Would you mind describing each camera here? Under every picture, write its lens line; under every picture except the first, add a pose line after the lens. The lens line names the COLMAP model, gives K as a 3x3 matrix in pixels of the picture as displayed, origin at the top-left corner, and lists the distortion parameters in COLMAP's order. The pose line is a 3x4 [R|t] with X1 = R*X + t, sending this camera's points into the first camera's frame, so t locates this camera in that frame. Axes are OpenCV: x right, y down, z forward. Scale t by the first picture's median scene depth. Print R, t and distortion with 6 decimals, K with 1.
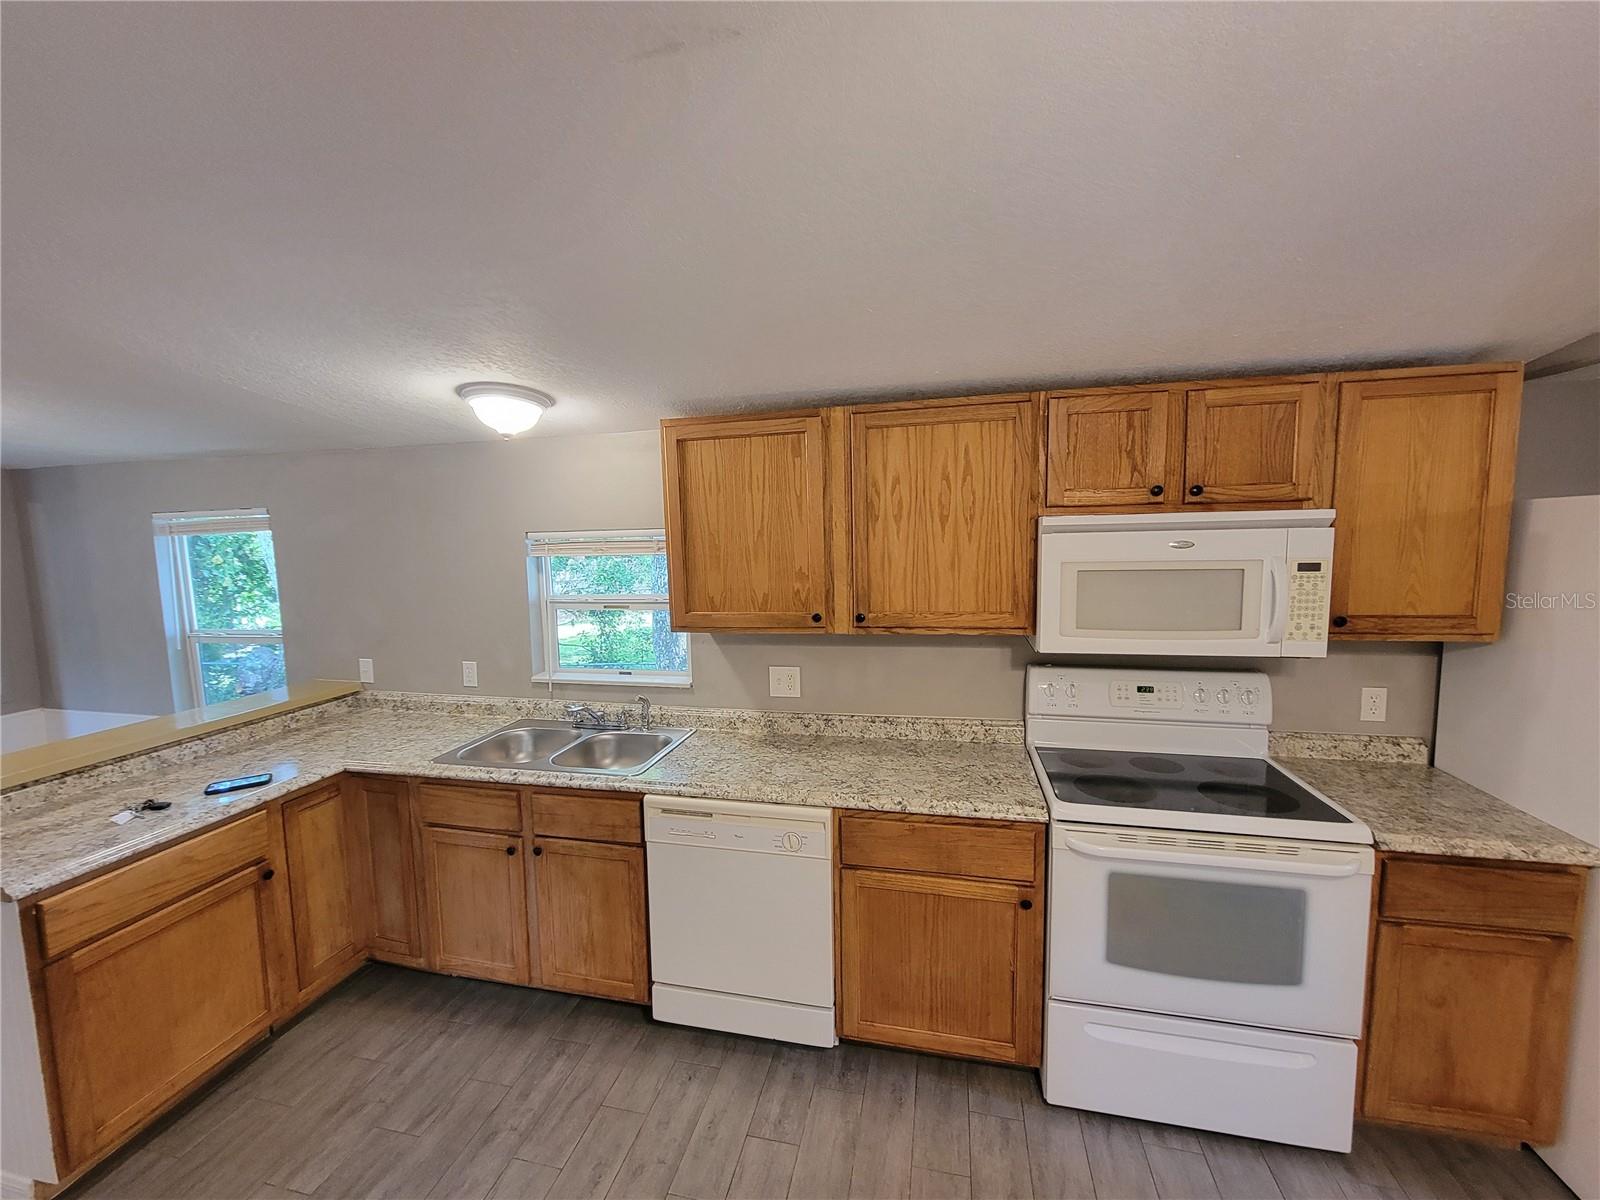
lens RADIAL K [[657.7, 0, 791.2], [0, 657.7, 599.3], [0, 0, 1]] dist [0.002522, 0.000114]
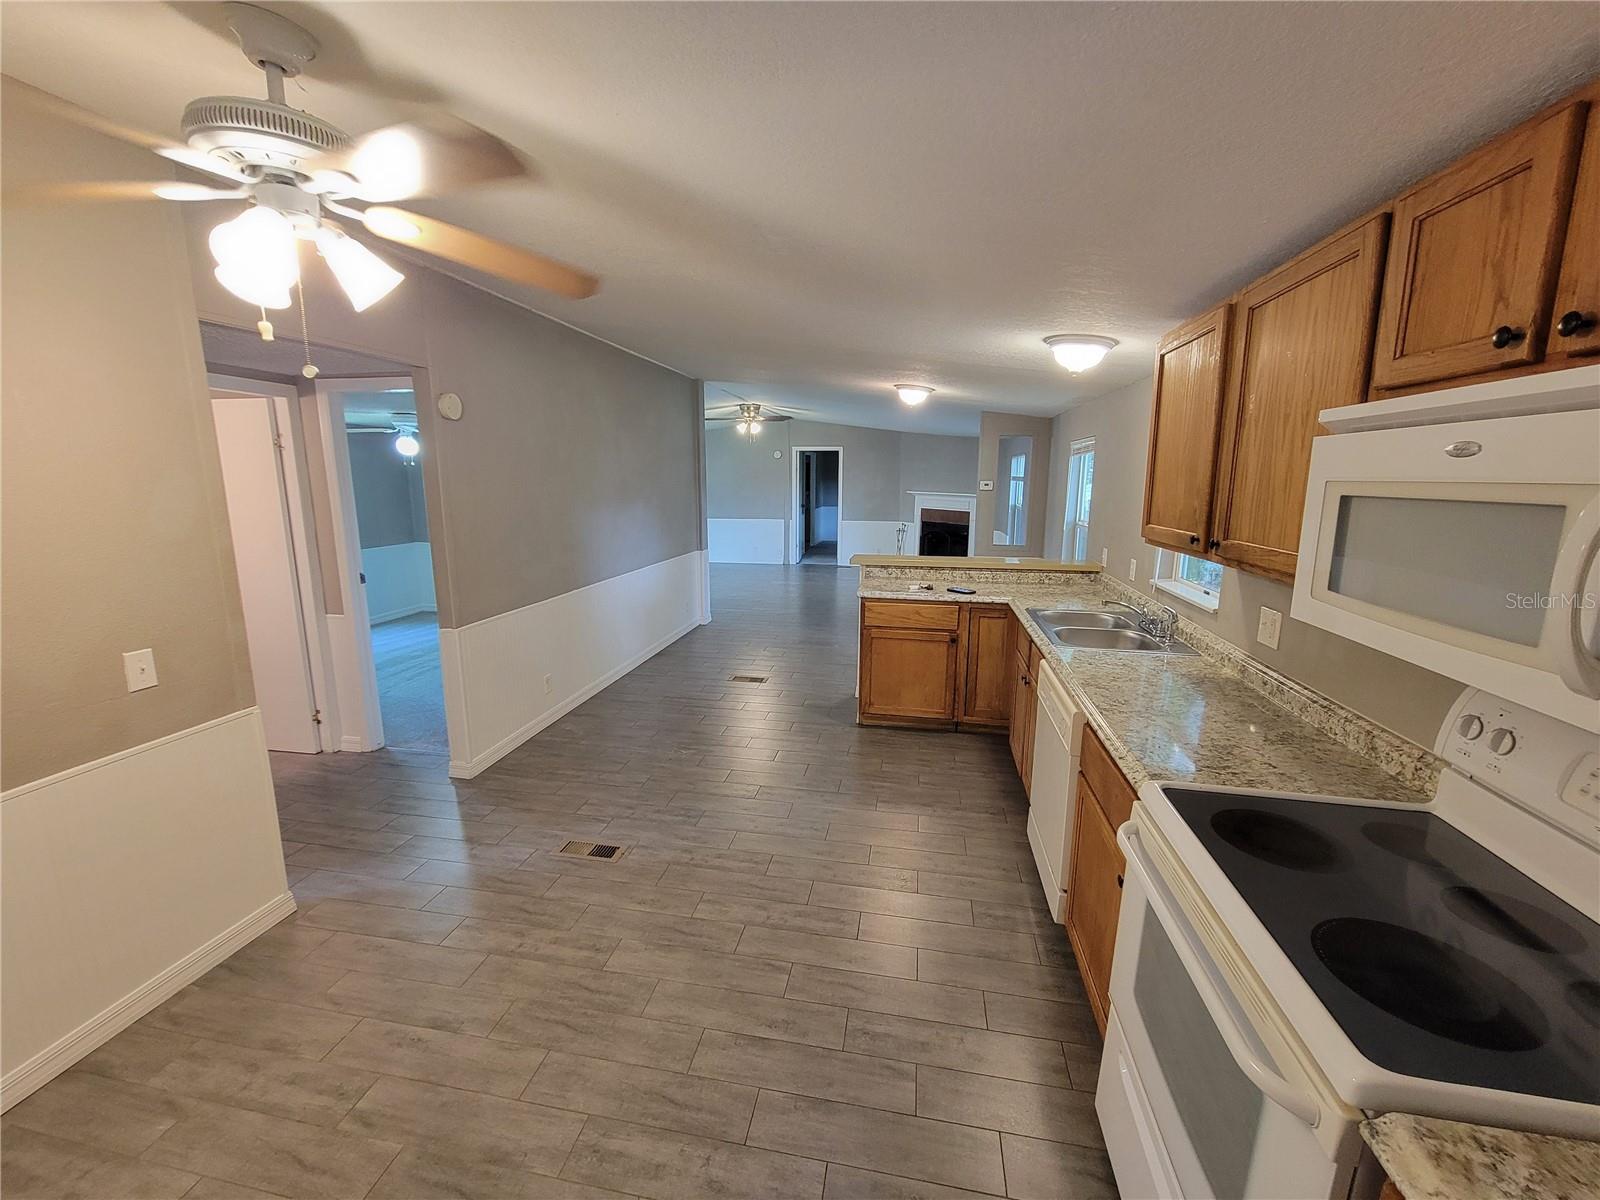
lens RADIAL K [[657.7, 0, 806.5], [0, 657.7, 601.3], [0, 0, 1]] dist [0.002522, 0.000114]
pose [[0.067746, 0.212955, -0.974711, 0.895460], [-0.109415, 0.972648, 0.204899, -0.016854], [0.991685, 0.092767, 0.089194, 0.401702]]
